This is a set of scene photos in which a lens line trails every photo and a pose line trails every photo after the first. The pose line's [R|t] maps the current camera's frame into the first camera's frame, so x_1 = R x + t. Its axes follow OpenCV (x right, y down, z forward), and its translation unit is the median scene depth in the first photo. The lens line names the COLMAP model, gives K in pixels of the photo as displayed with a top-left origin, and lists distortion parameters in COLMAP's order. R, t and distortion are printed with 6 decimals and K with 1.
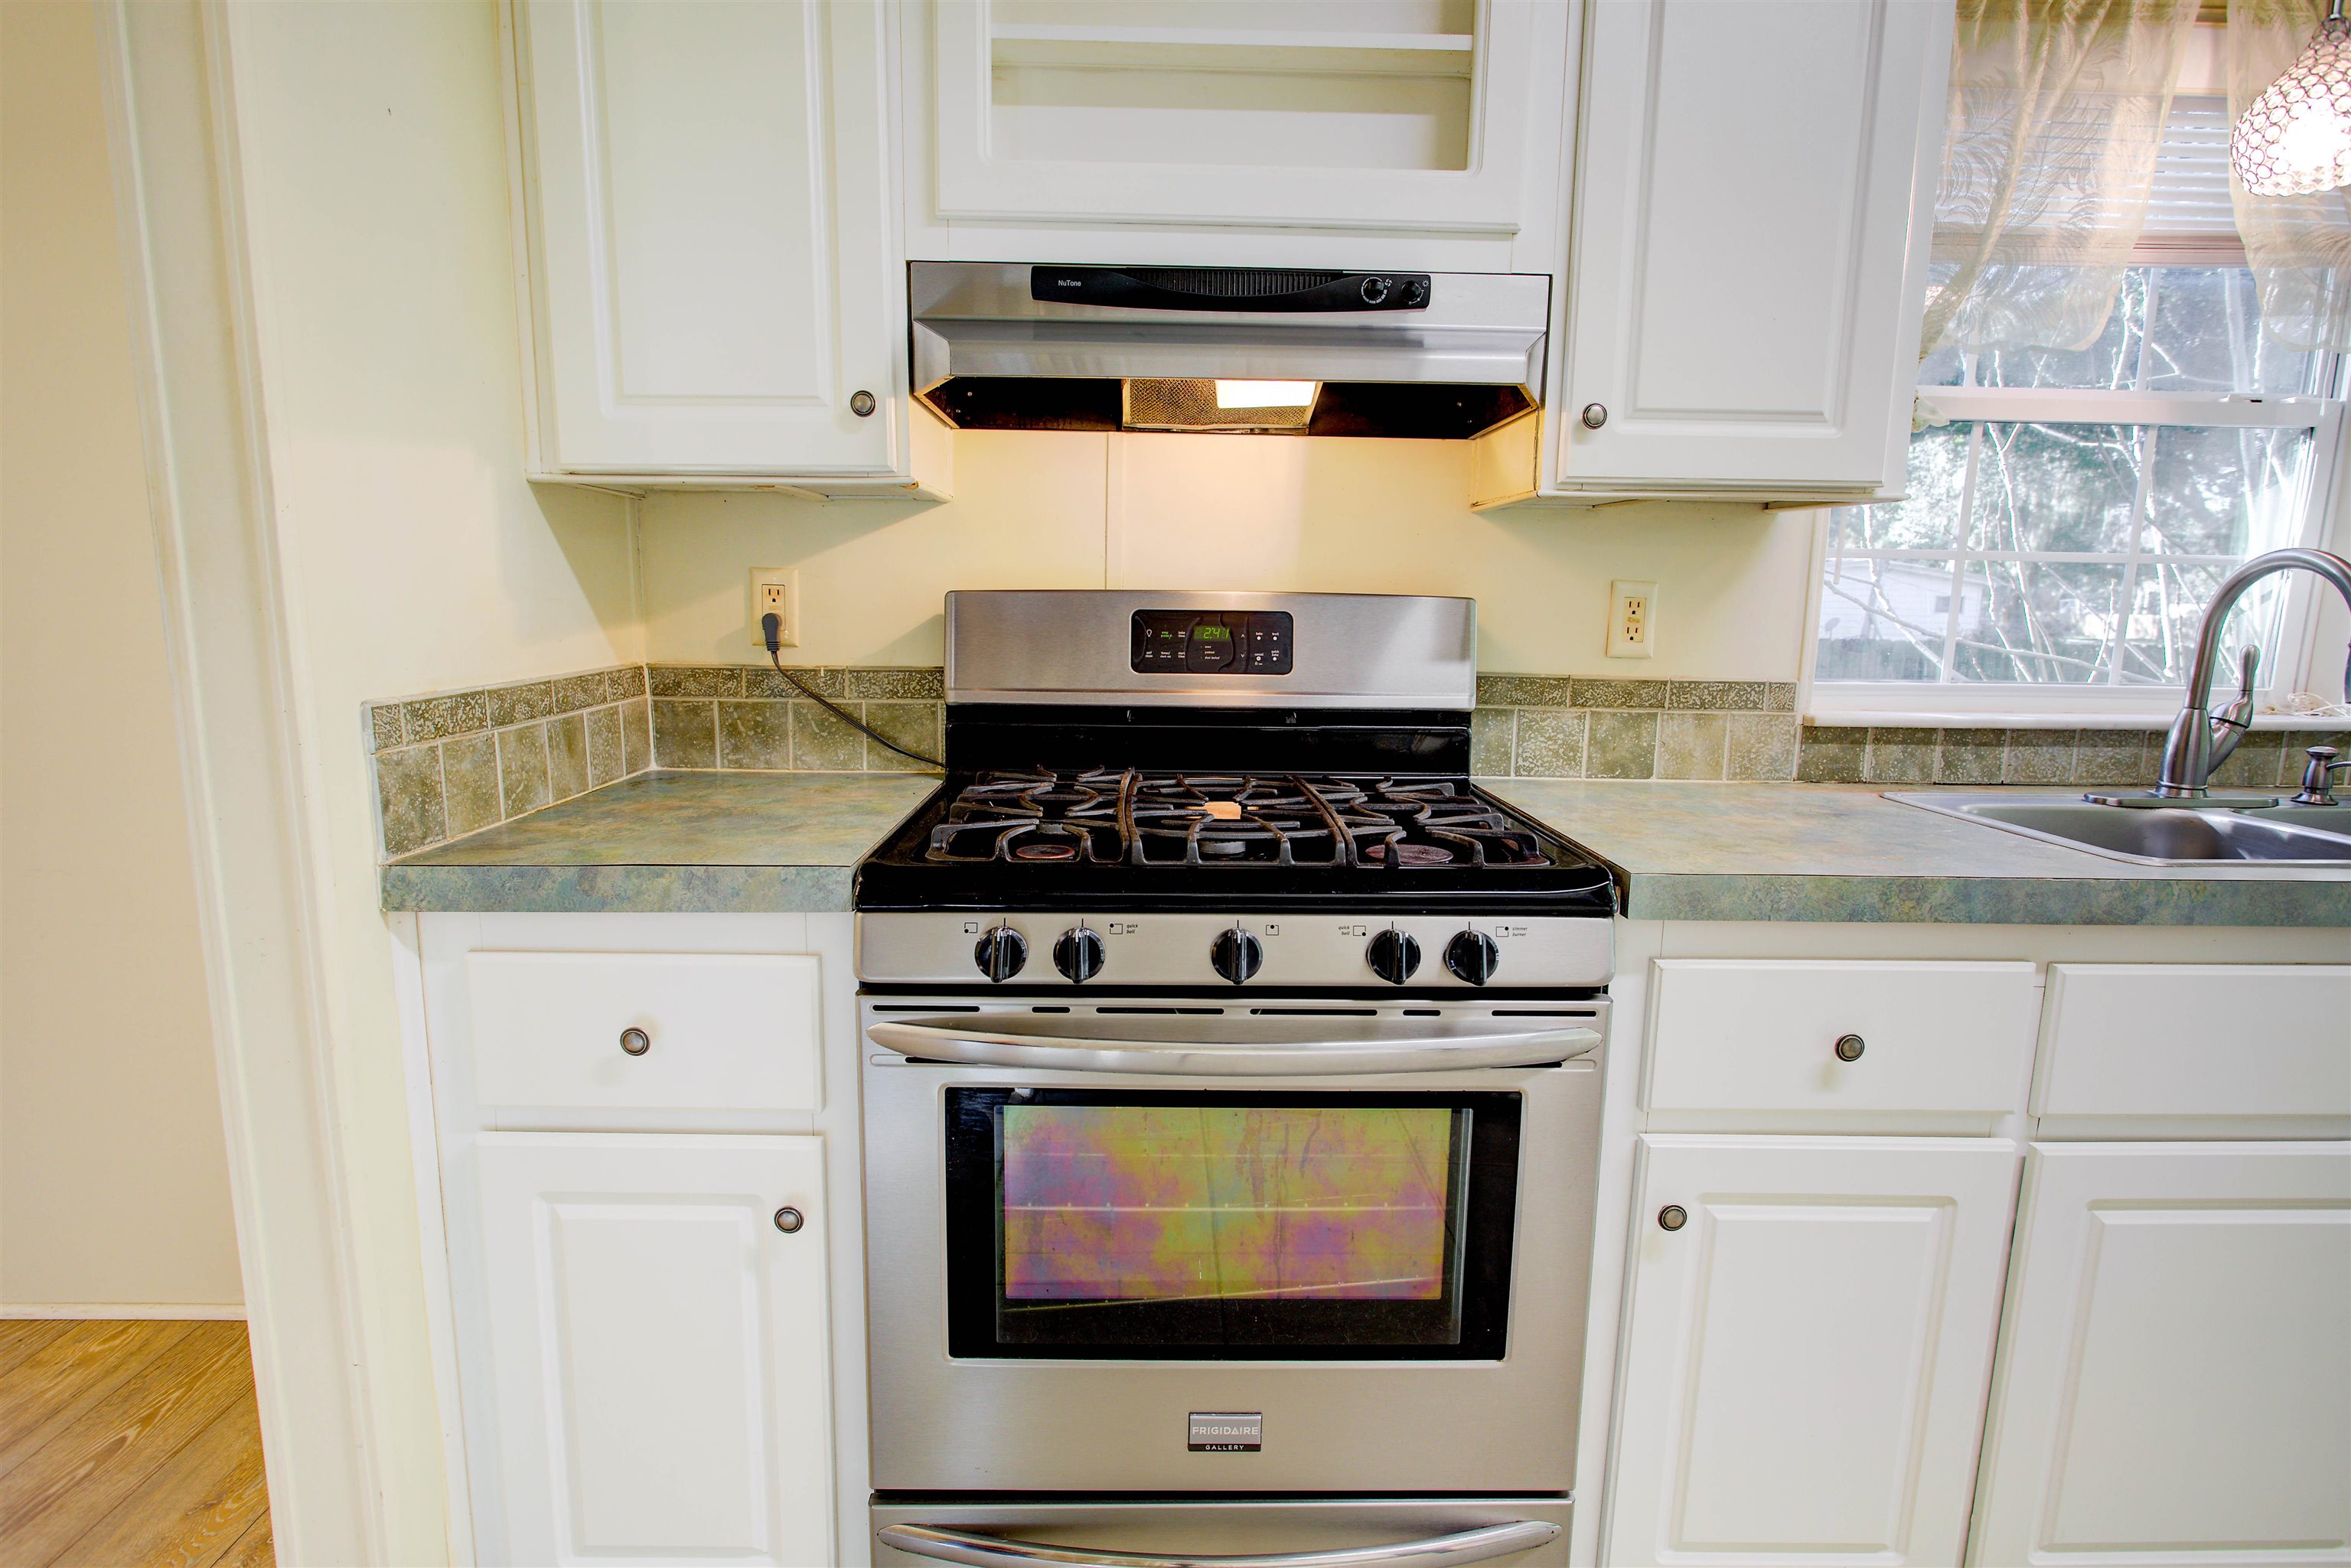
lens RADIAL K [[1213.1, 0, 1171.4], [0, 1213.1, 781.1], [0, 0, 1]] dist [-0.021091, 0.012847]
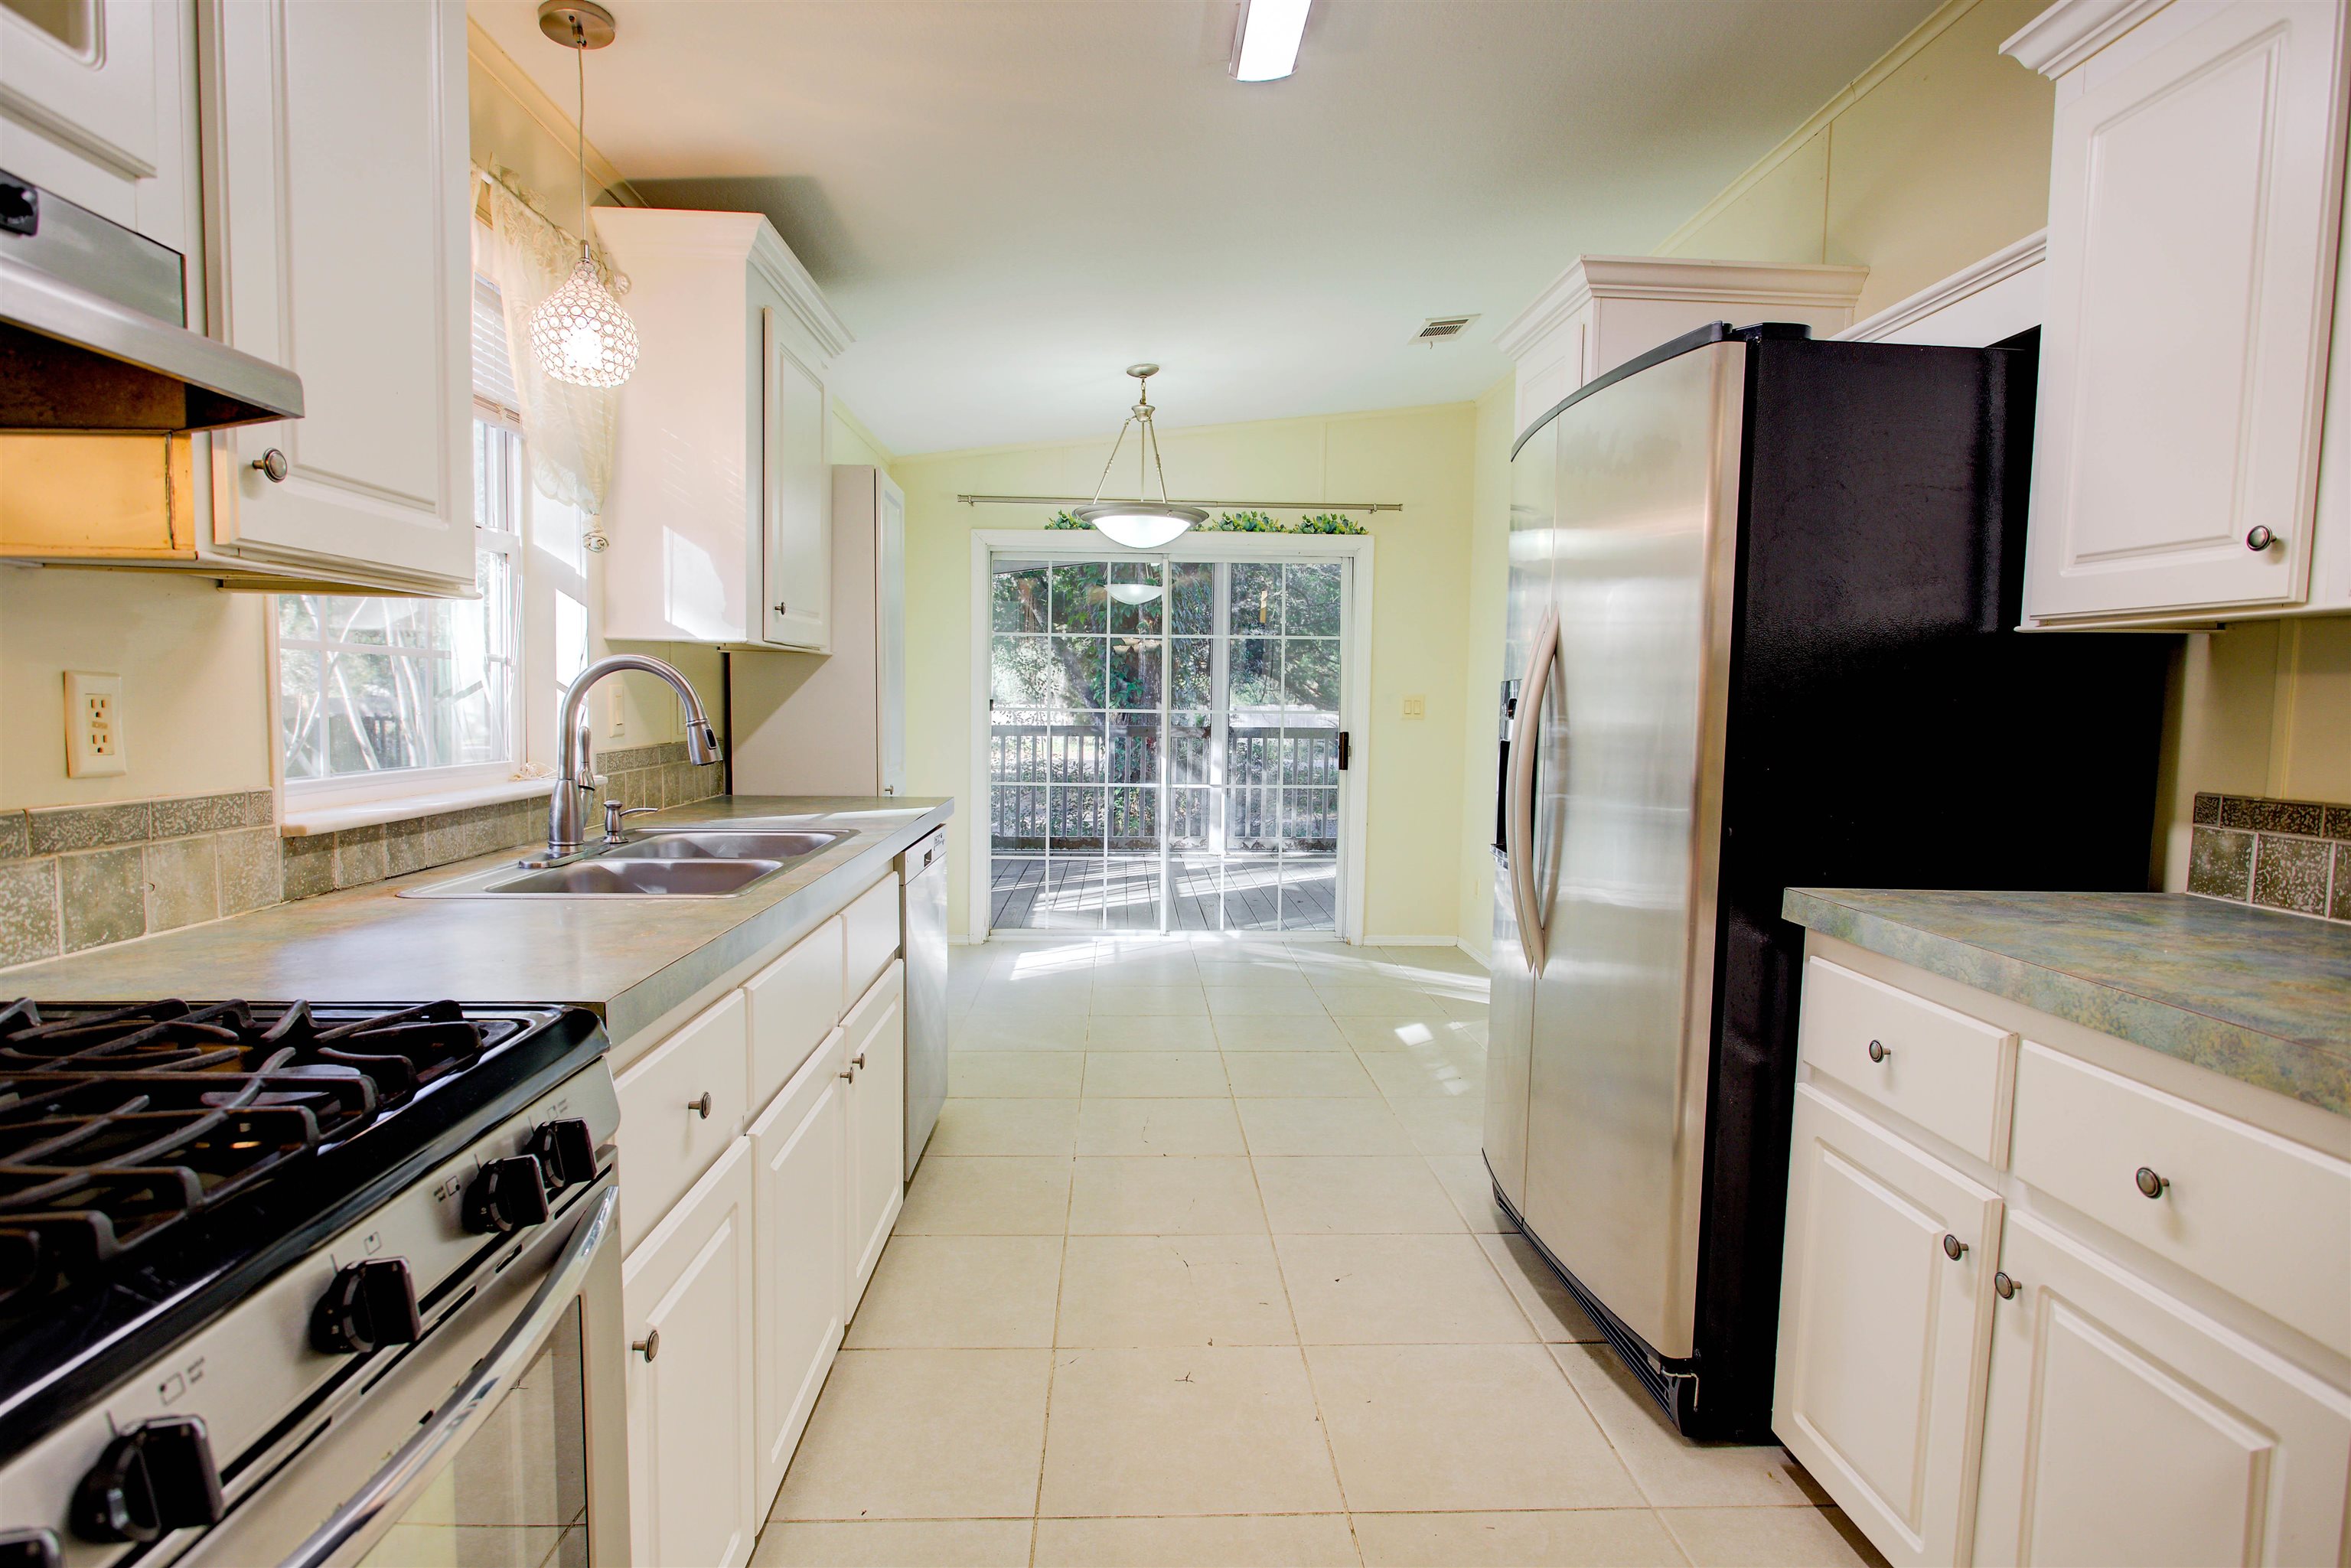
lens RADIAL K [[1175.7, 0, 1171.7], [0, 1175.7, 784.3], [0, 0, 1]] dist [-0.021079, 0.008625]
pose [[-0.018084, -0.085635, 0.996162, -0.327771], [0.141610, 0.986062, 0.087338, -0.068016], [-0.989757, 0.142646, -0.005705, 0.372326]]
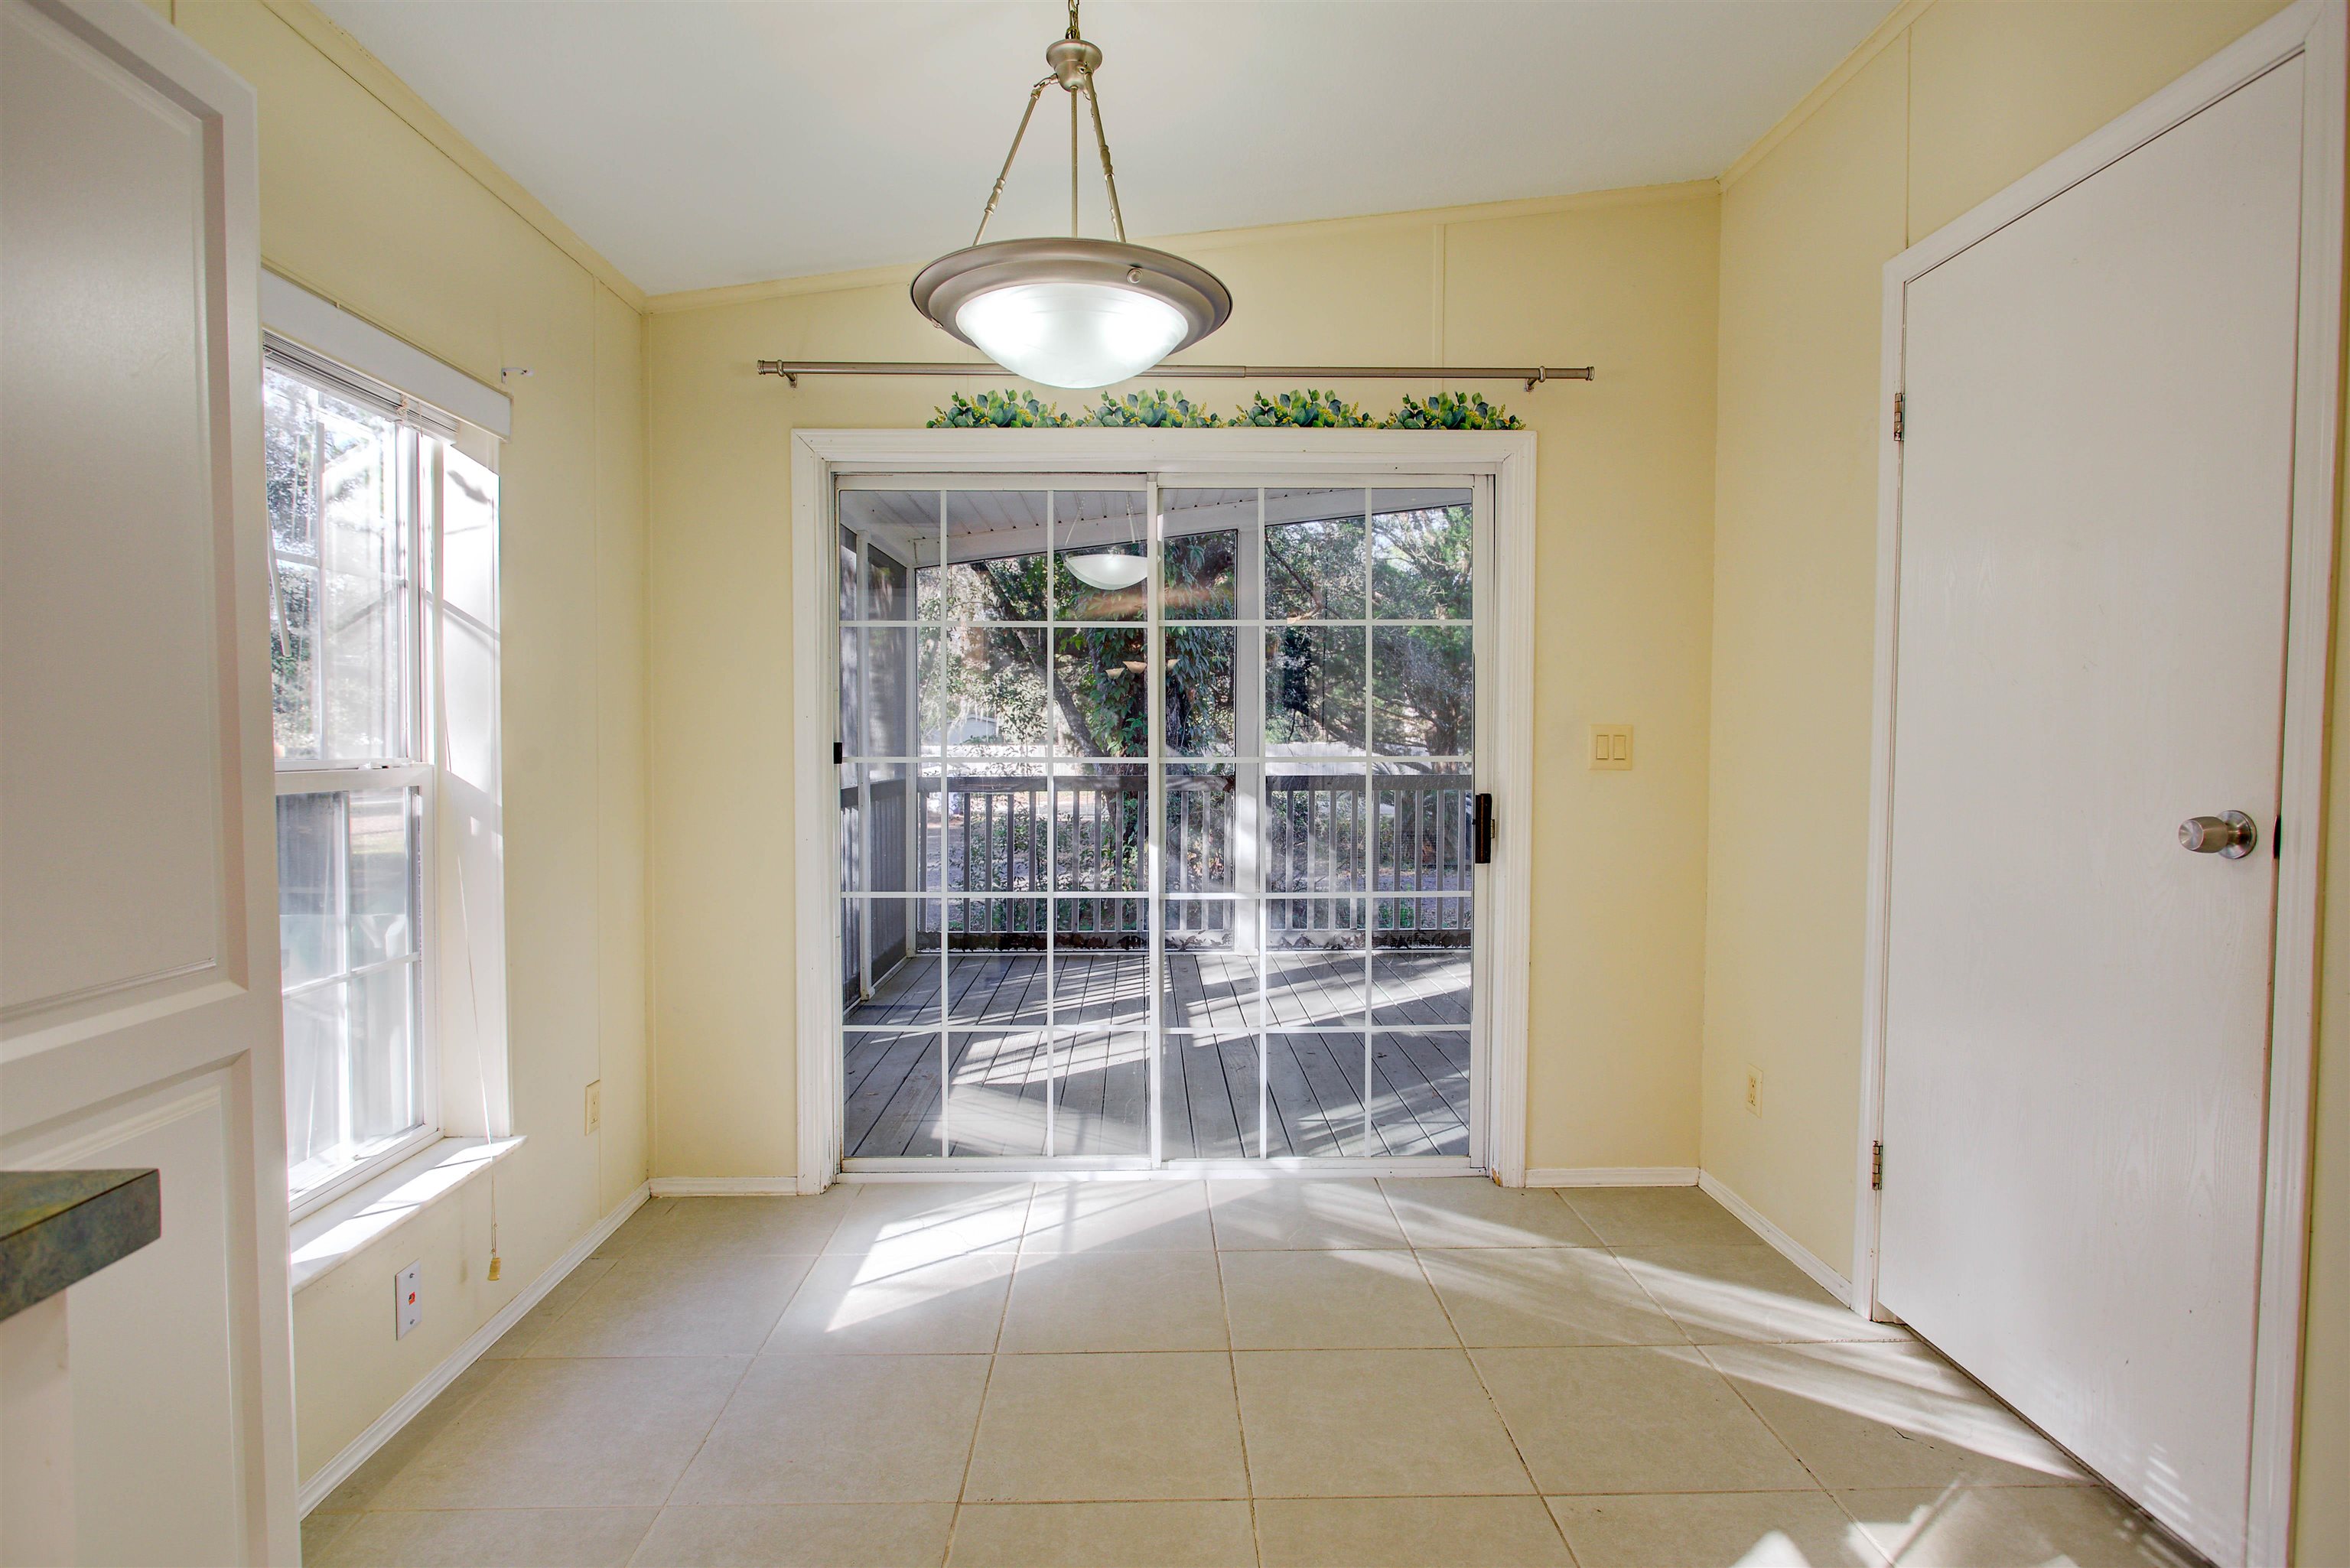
lens RADIAL K [[1175.2, 0, 1171.2], [0, 1175.2, 784.3], [0, 0, 1]] dist [-0.021079, 0.008625]
pose [[0.000255, -0.052560, 0.998618, 1.105433], [0.155355, 0.986495, 0.051882, -0.039012], [-0.987859, 0.155127, 0.008417, 0.311162]]
